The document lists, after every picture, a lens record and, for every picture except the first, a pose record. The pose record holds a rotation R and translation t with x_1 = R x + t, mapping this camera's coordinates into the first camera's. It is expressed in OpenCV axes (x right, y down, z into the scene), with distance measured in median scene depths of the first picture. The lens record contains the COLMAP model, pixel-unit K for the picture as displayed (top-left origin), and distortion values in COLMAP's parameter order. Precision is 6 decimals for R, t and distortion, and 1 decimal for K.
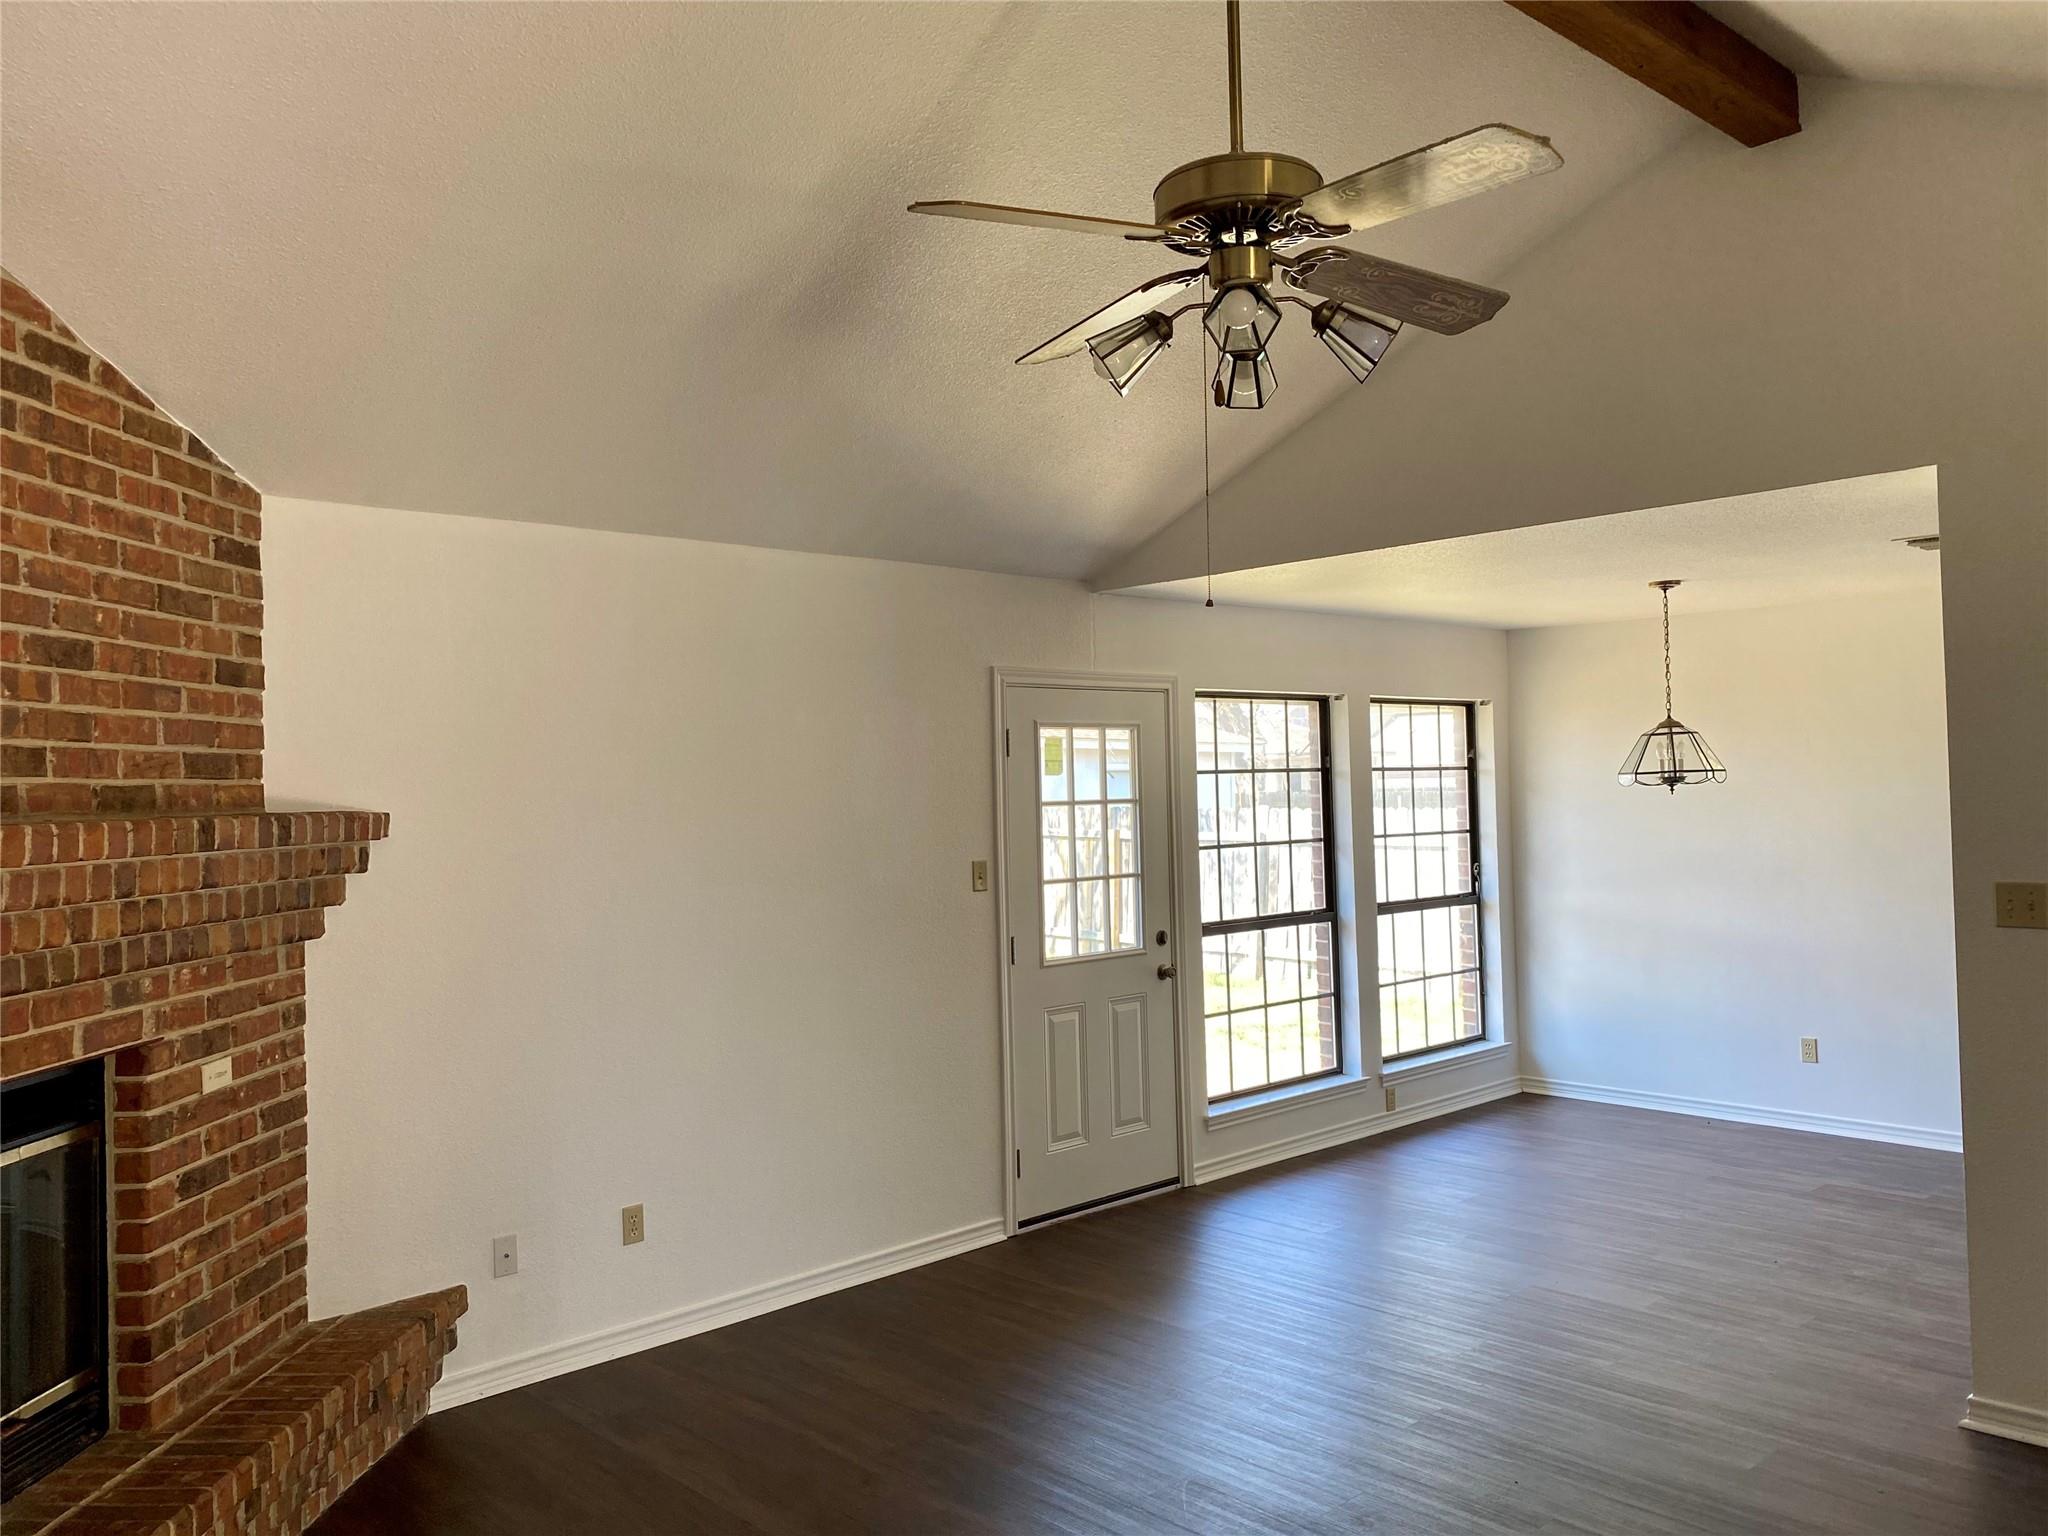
lens RADIAL K [[1564.6, 0, 1032.4], [0, 1564.6, 755.3], [0, 0, 1]] dist [0.063560, -0.111926]
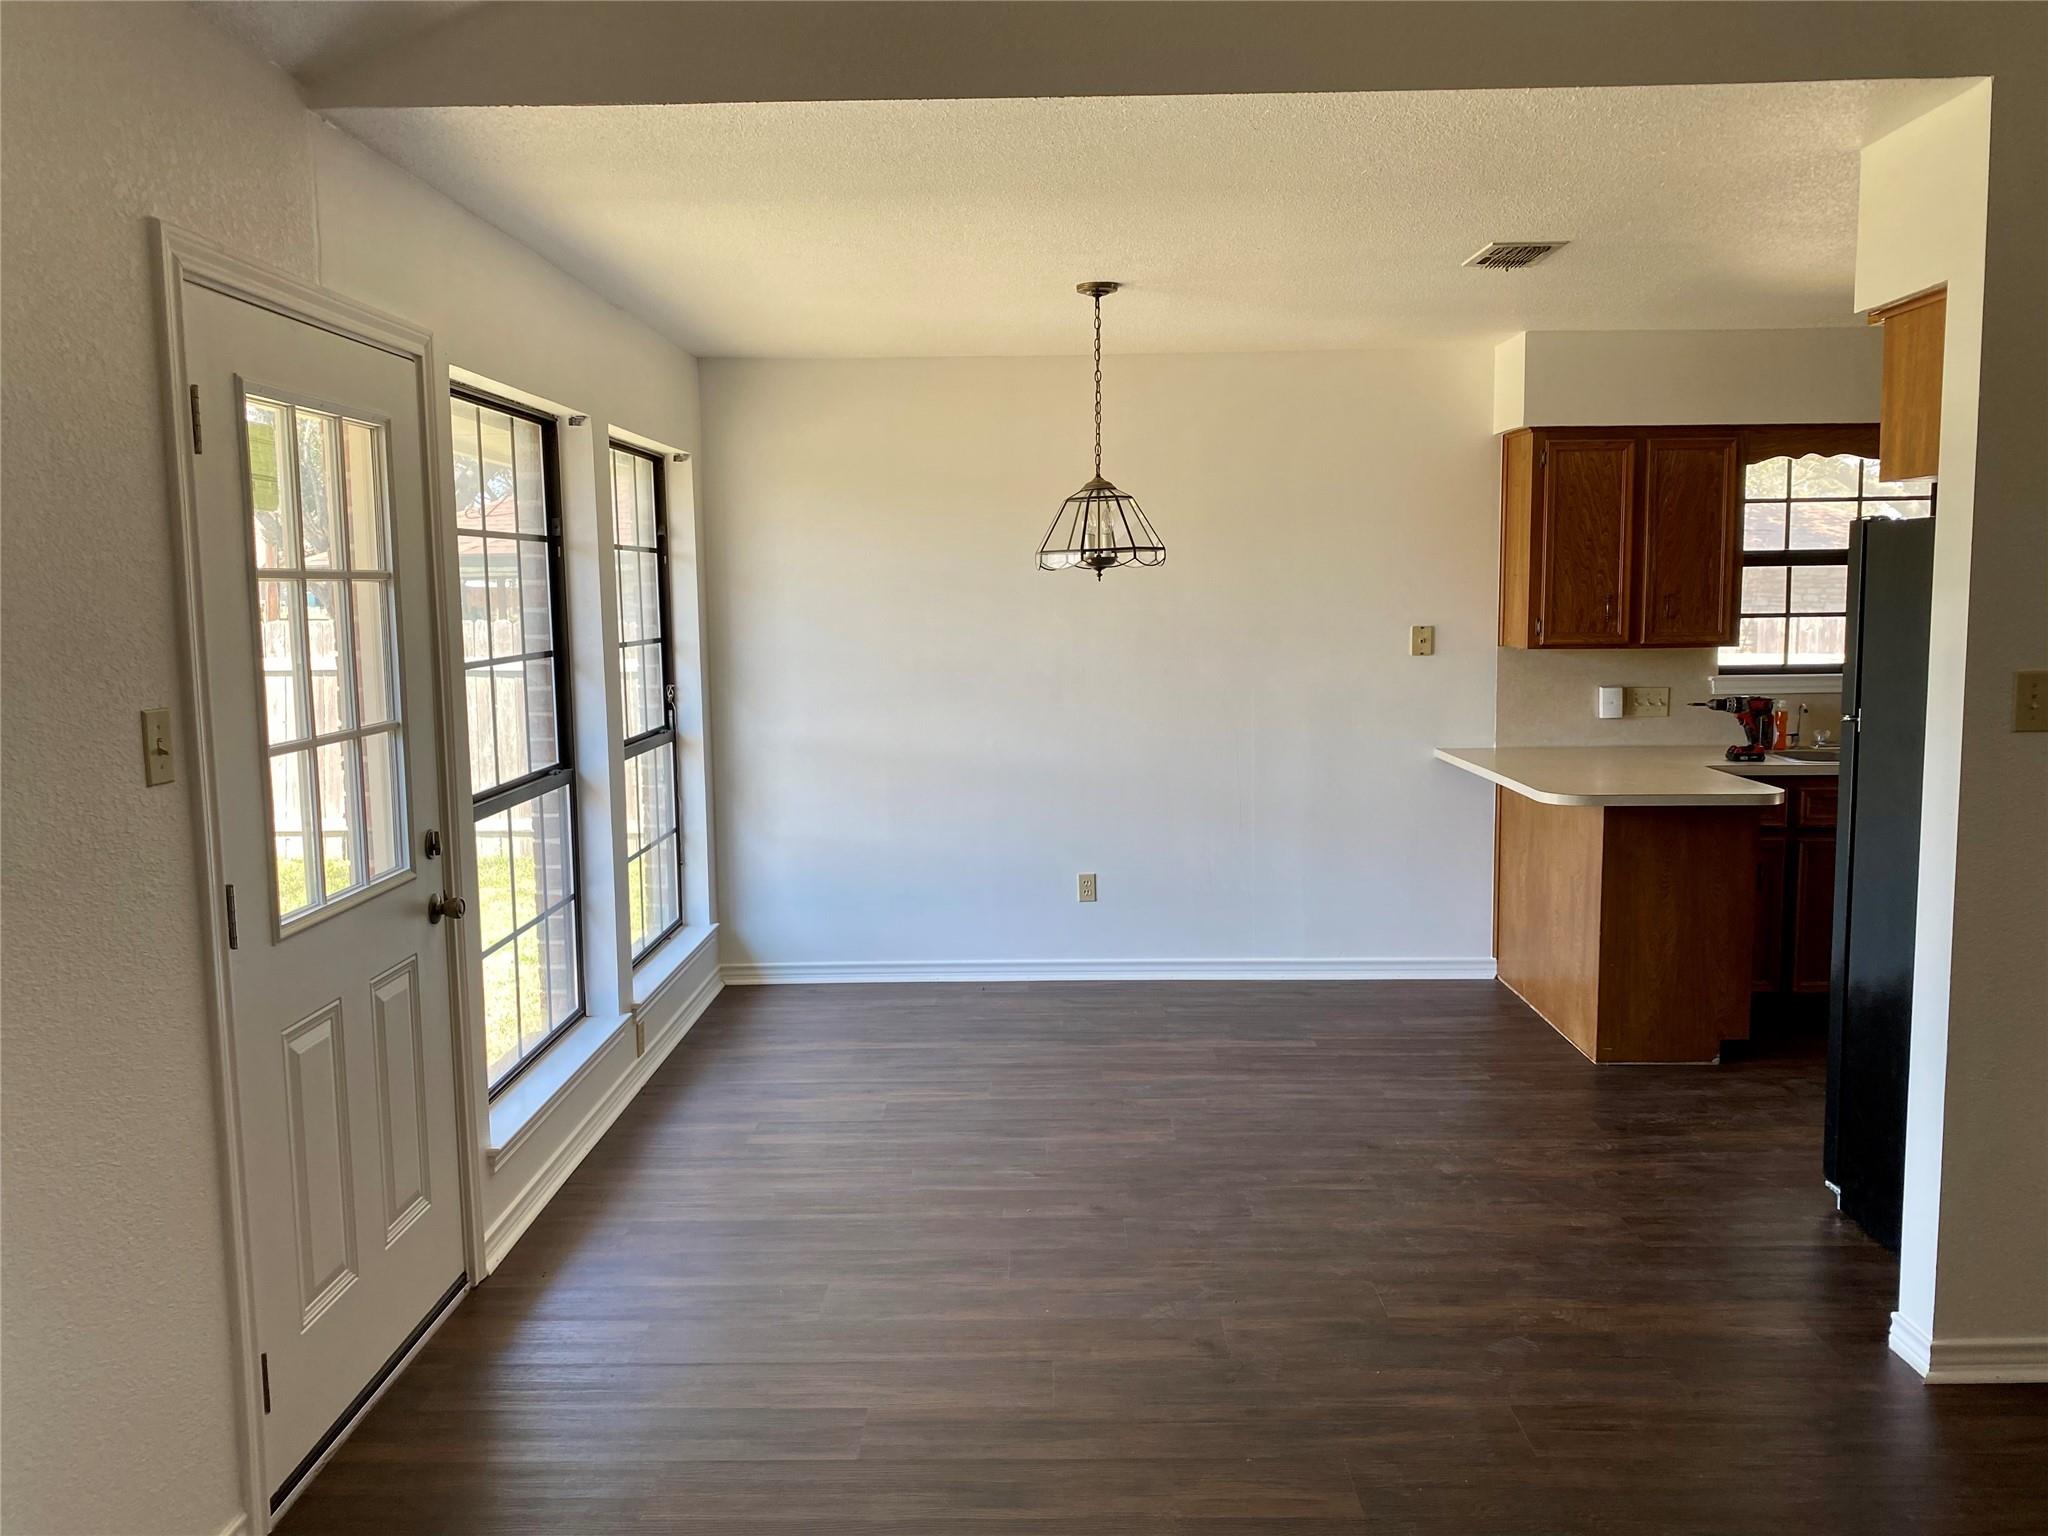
lens RADIAL K [[1559.3, 0, 1024.0], [0, 1559.3, 768.0], [0, 0, 1]] dist [0.082971, -0.143026]
pose [[0.699049, -0.069274, 0.711710, -0.156354], [-0.017356, 0.993360, 0.113735, 0.030111], [-0.714863, -0.091859, 0.693205, 0.521871]]
